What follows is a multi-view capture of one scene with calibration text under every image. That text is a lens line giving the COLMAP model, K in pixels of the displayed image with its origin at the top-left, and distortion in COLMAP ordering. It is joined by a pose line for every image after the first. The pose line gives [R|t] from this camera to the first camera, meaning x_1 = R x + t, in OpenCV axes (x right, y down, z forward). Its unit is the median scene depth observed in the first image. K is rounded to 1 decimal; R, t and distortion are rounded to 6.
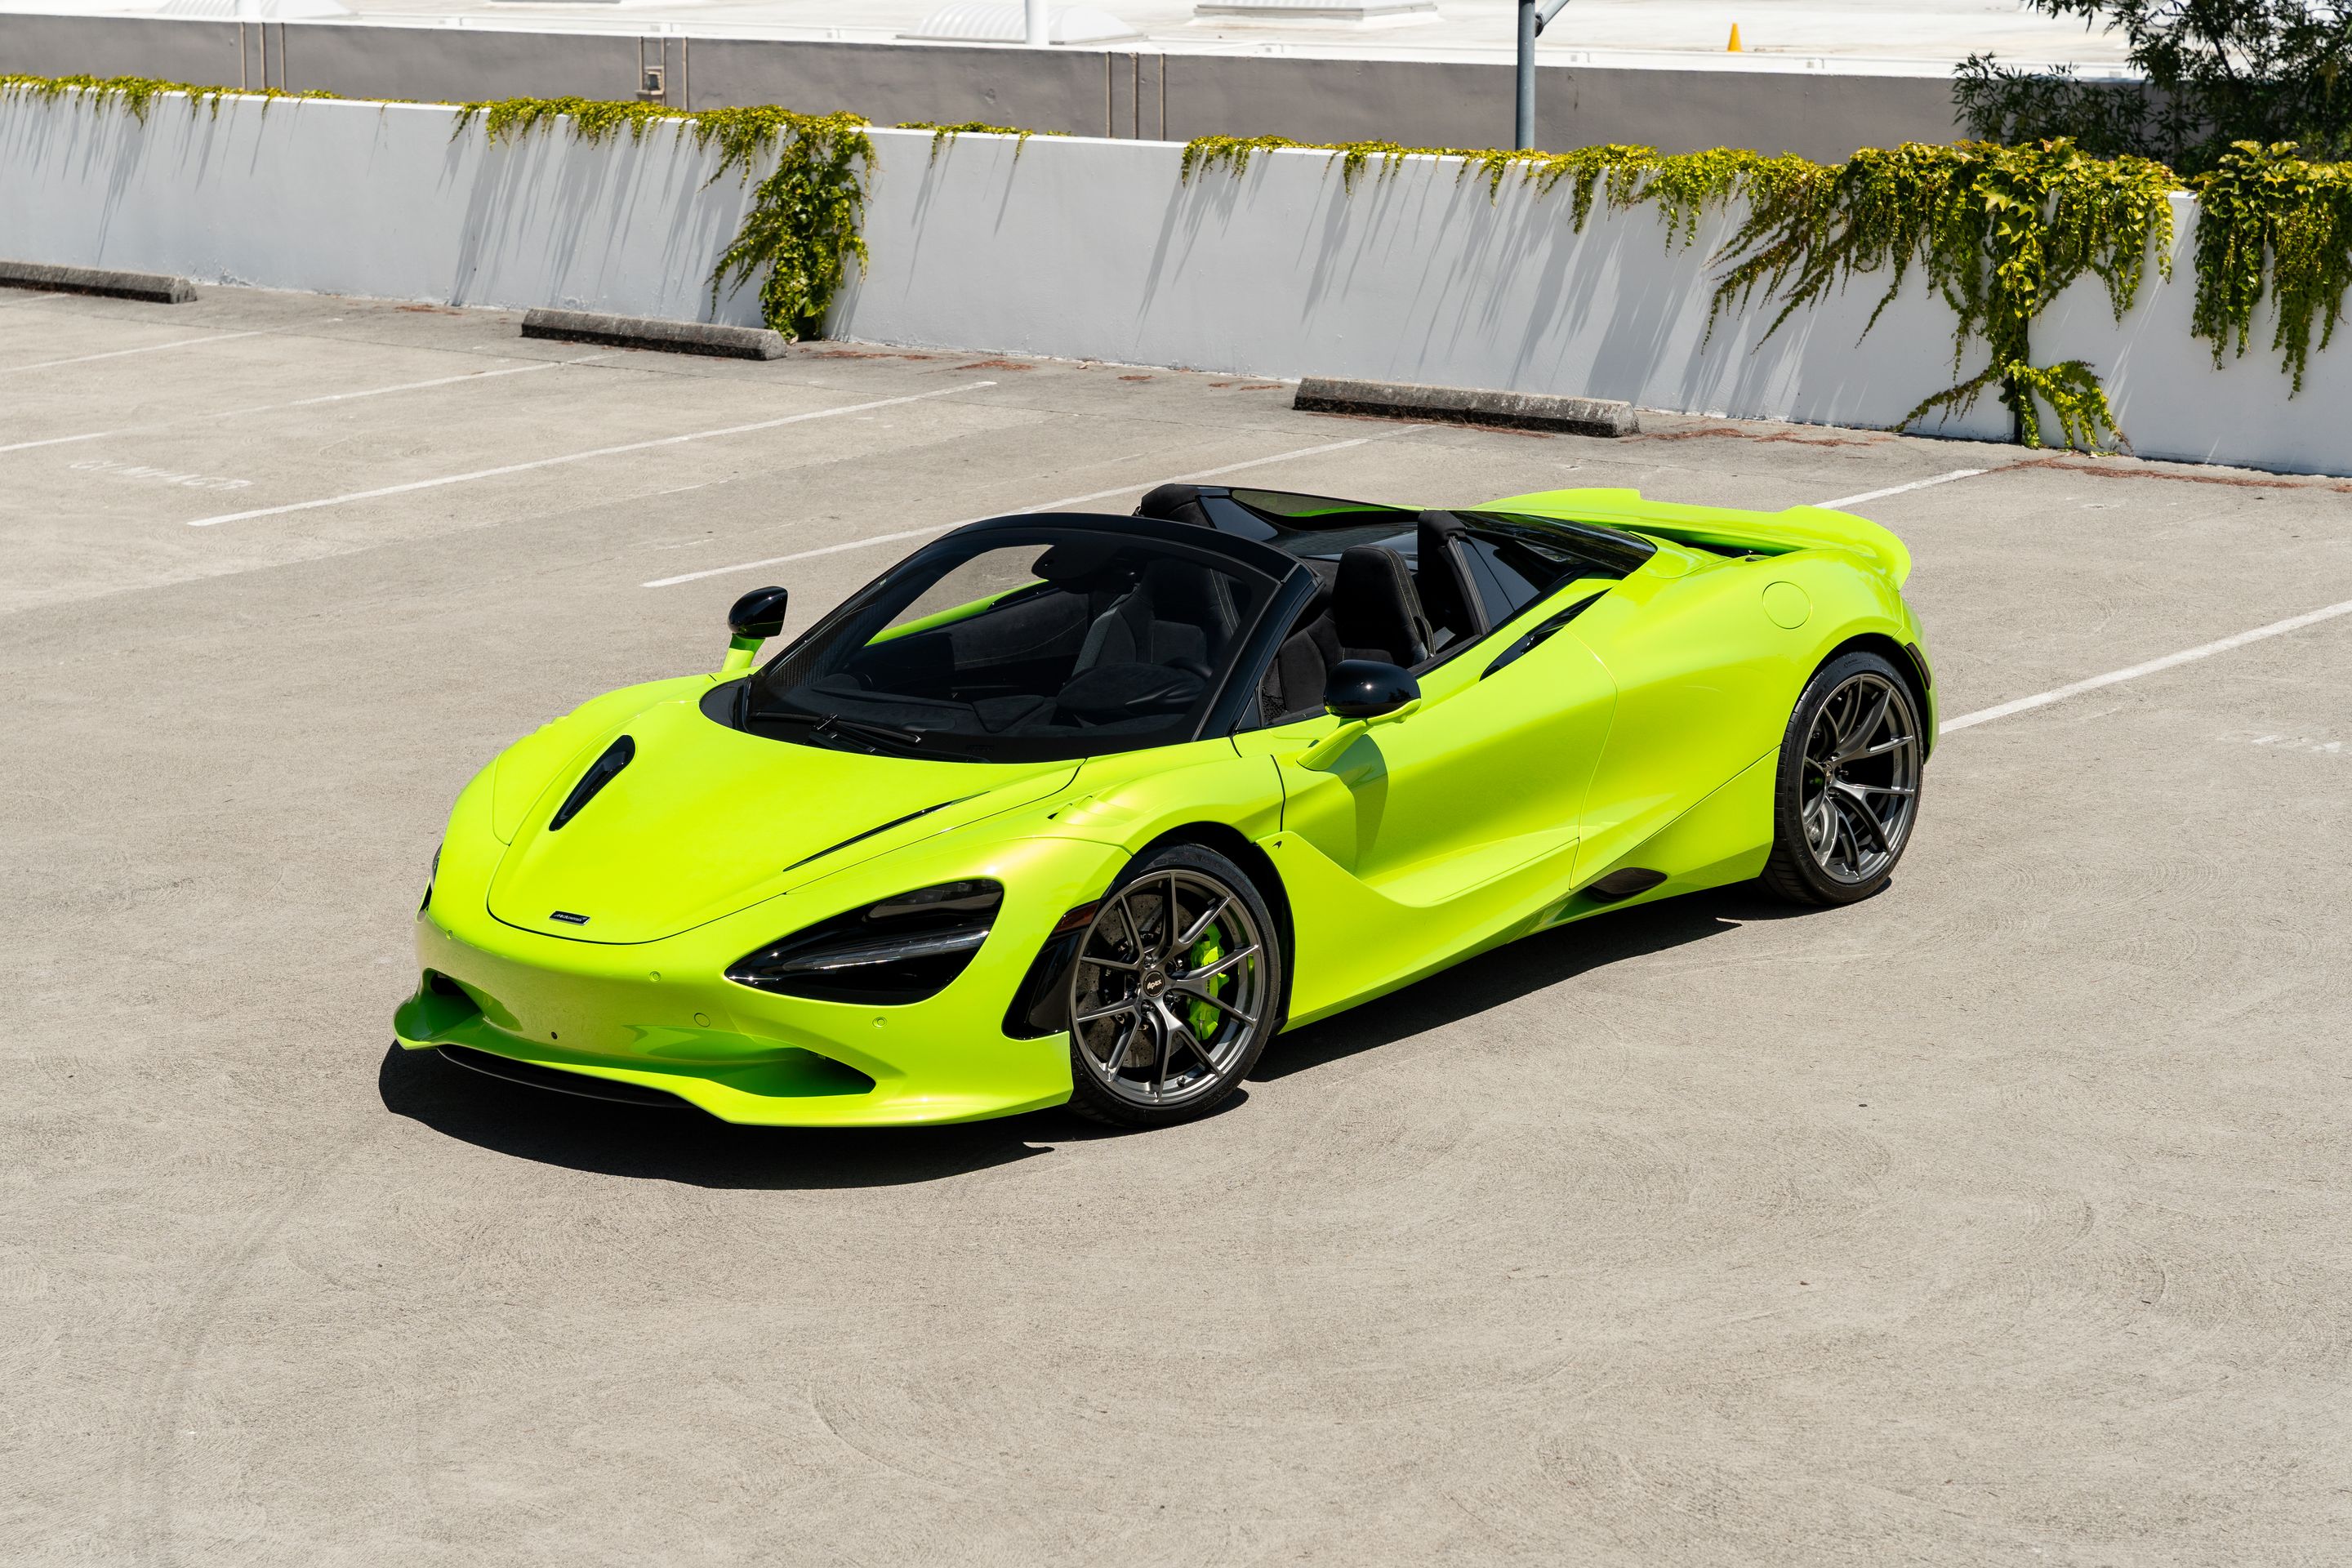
lens RADIAL K [[5154.0, 0, 1175.5], [0, 5154.0, 786.5], [0, 0, 1]] dist [0.052736, -0.244297]
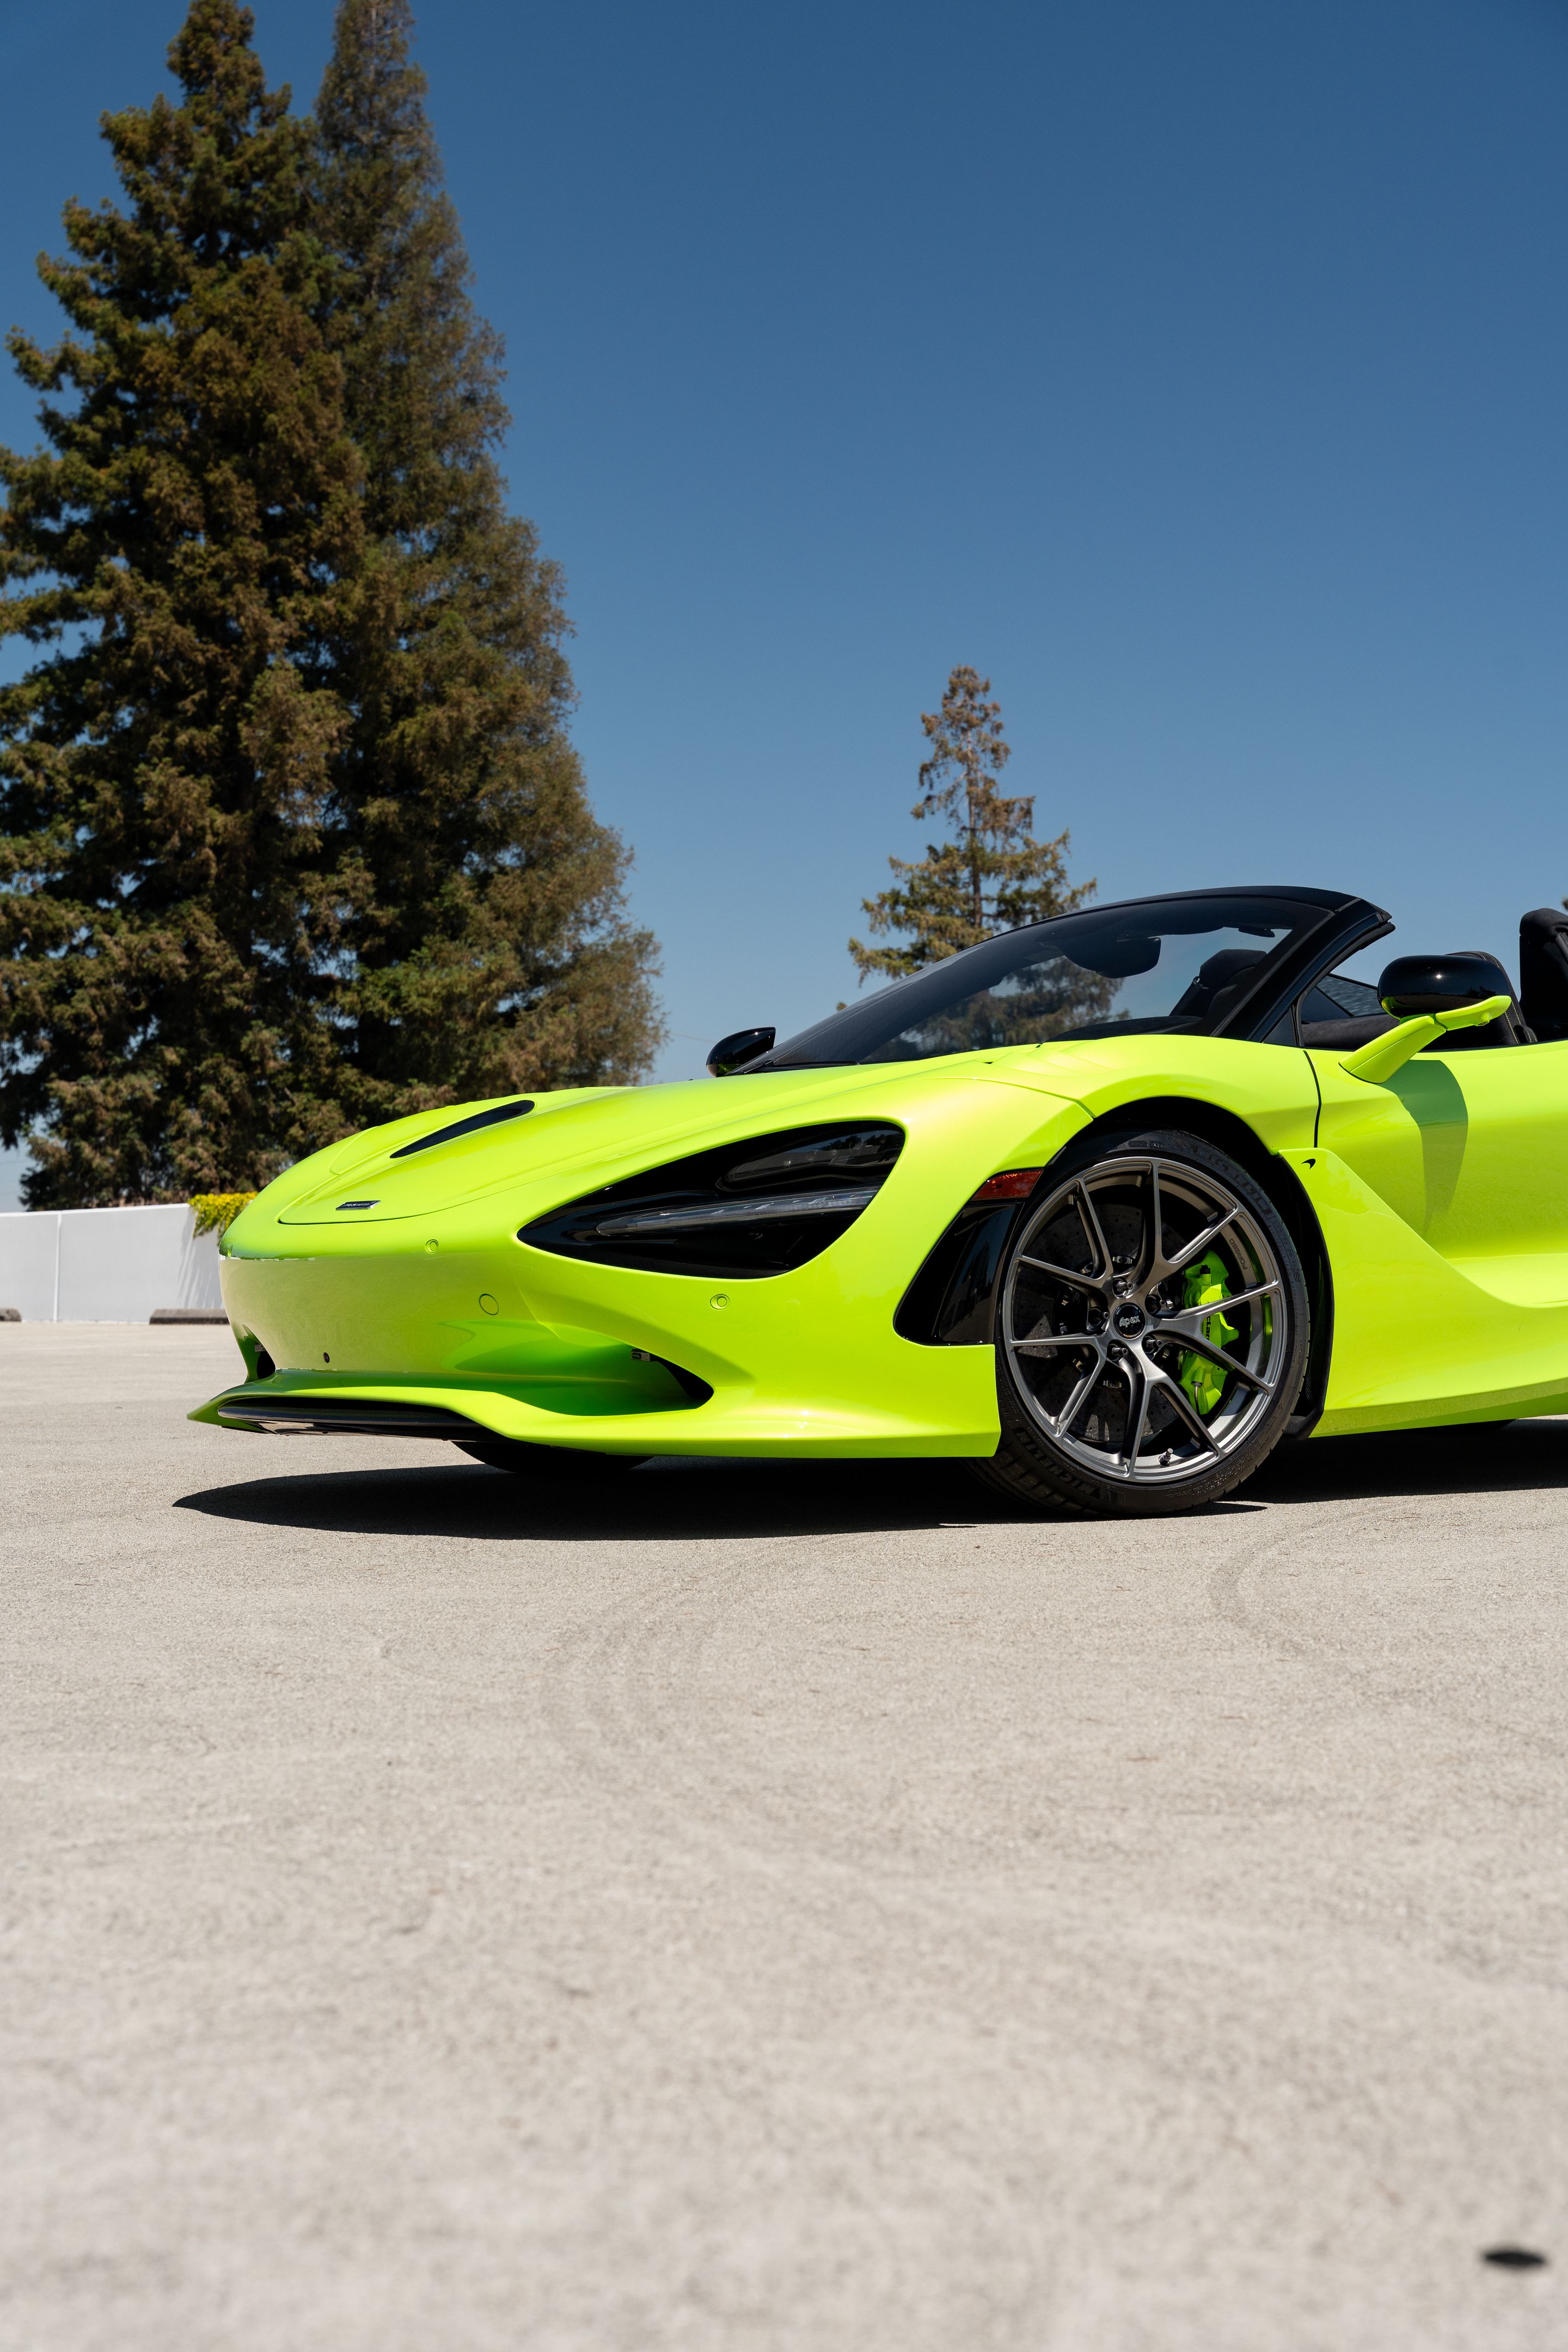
lens RADIAL K [[3231.2, 0, 789.8], [0, 3231.2, 1166.8], [0, 0, 1]] dist [0.010685, 0.037692]
pose [[0.980228, 0.007570, -0.197728, 0.034387], [-0.055883, 0.969180, -0.239932, 0.114212], [0.189818, 0.246238, 0.950440, 0.483960]]
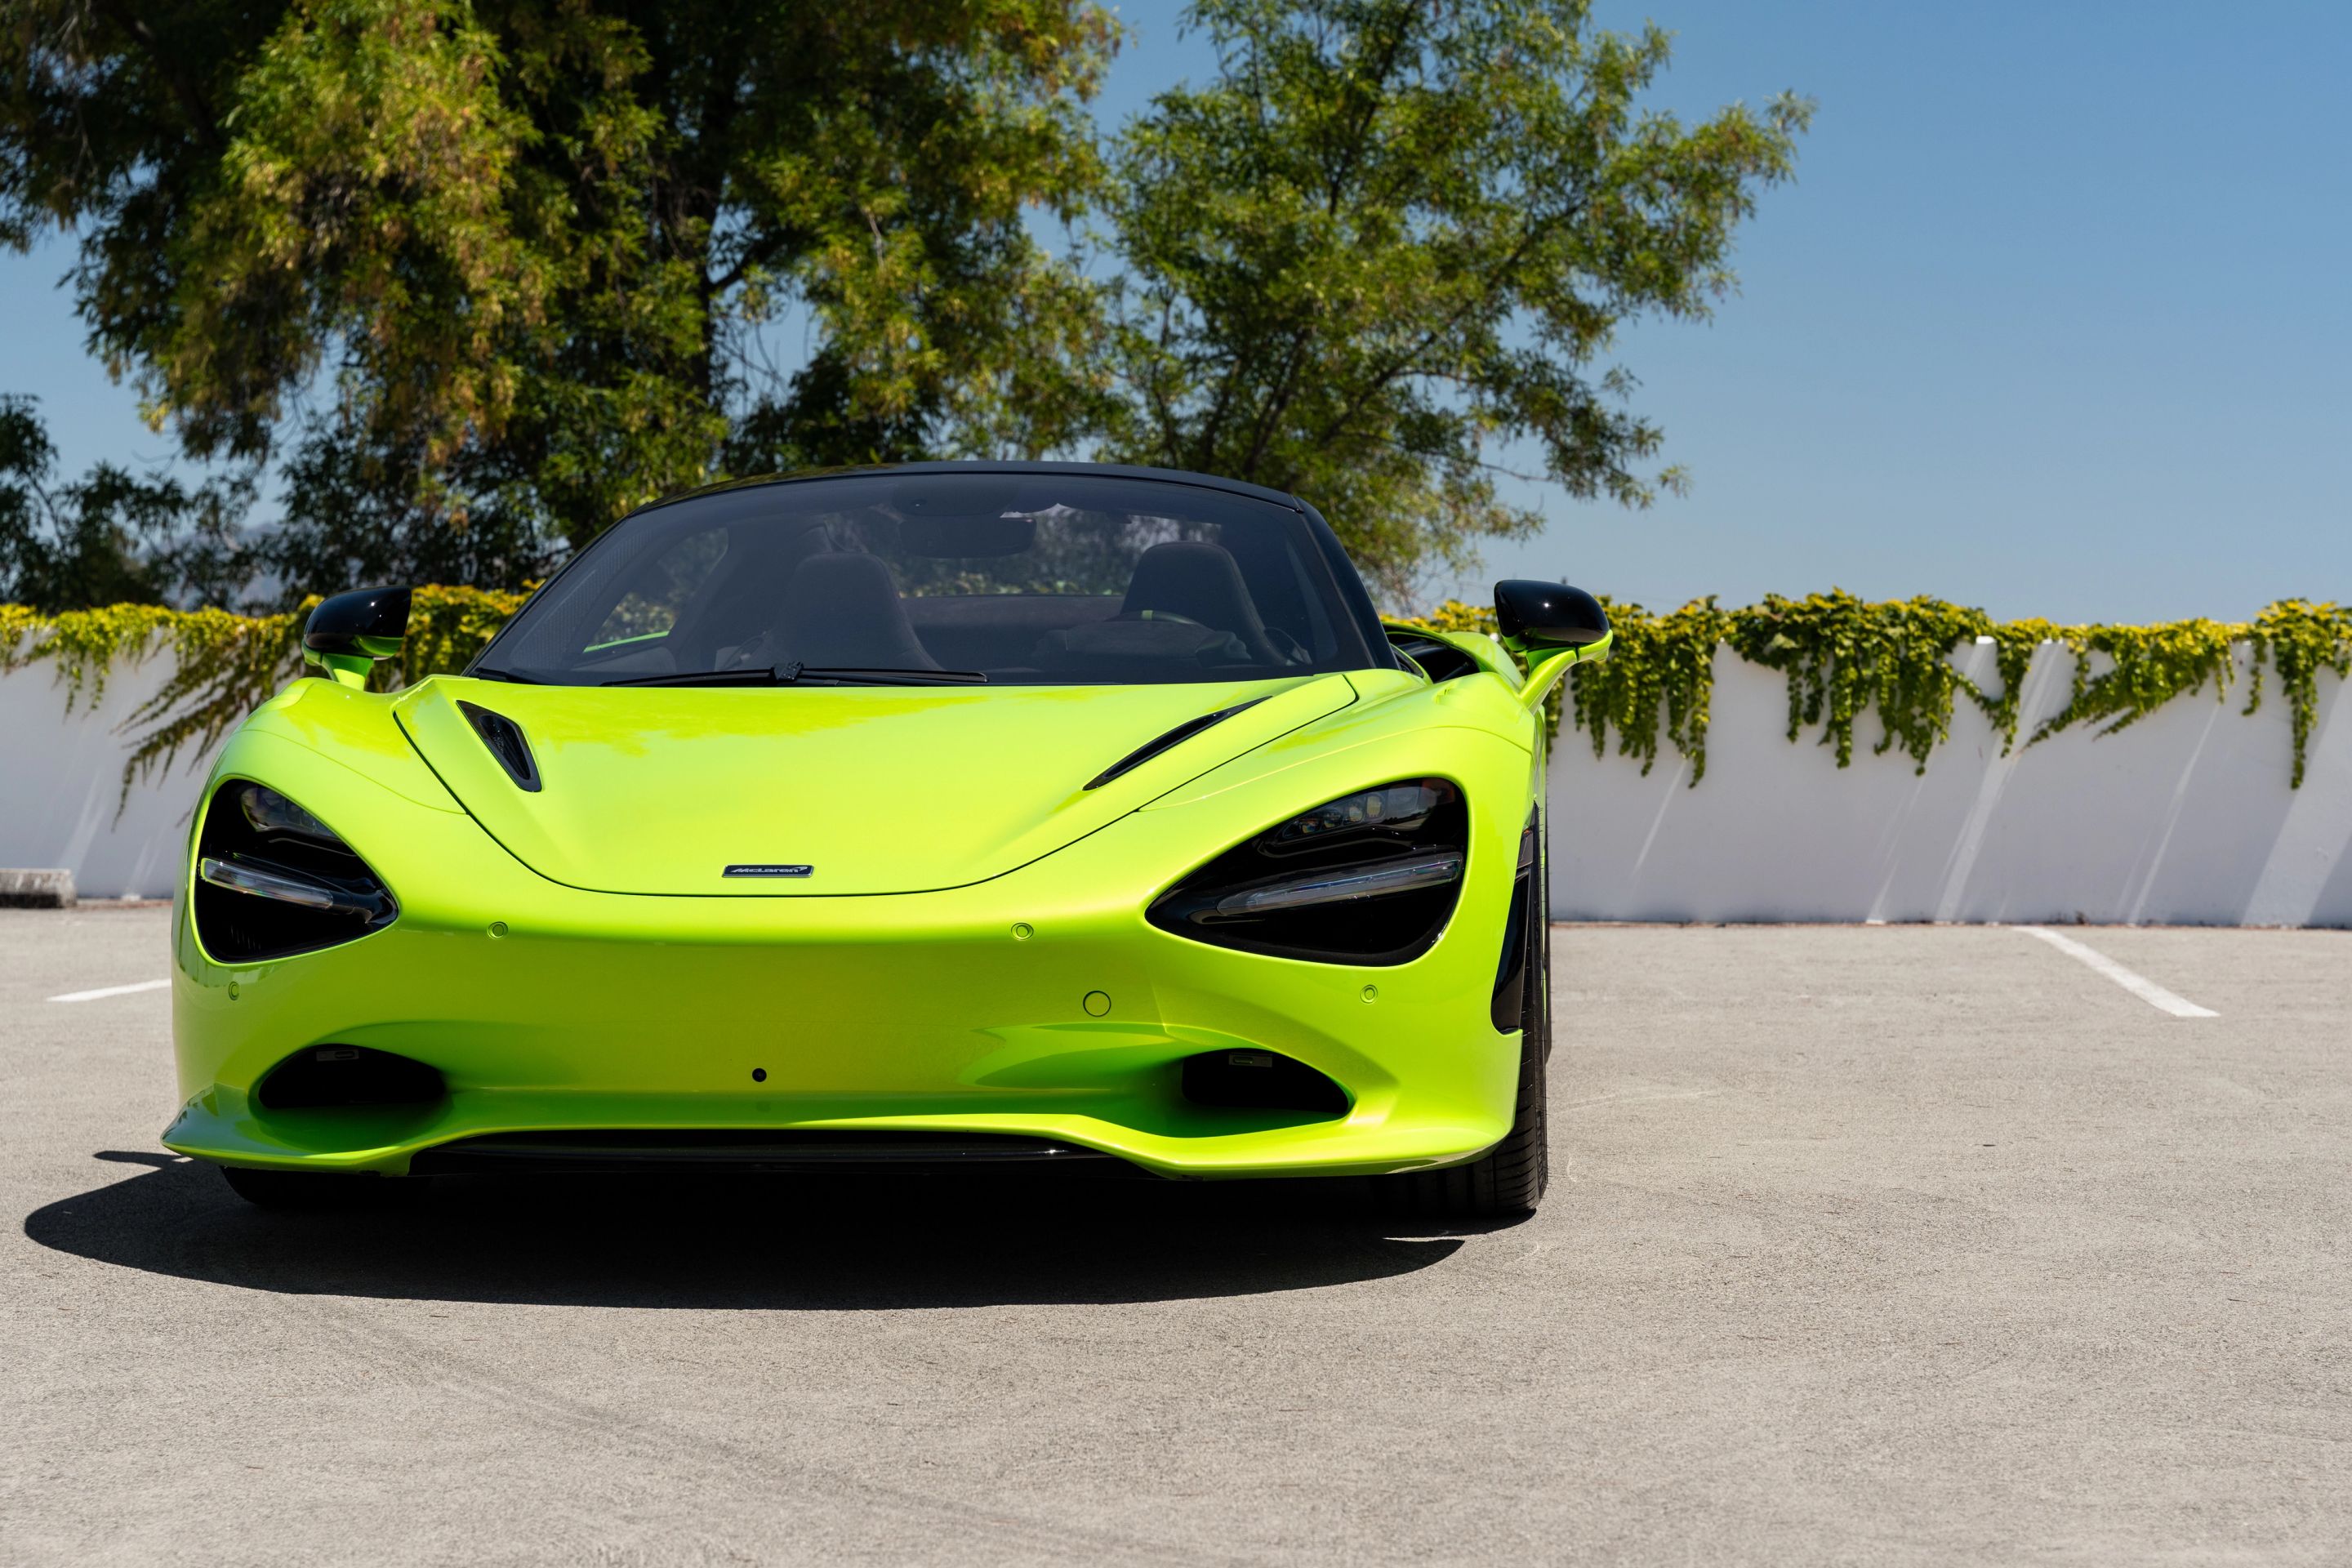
lens RADIAL K [[4180.3, 0, 1245.2], [0, 4180.3, 776.7], [0, 0, 1]] dist [0.044840, 0.198537]
pose [[0.784221, 0.019361, 0.620180, -0.319050], [0.111891, 0.978715, -0.172041, 0.088303], [-0.610310, 0.204311, 0.765362, 0.529594]]
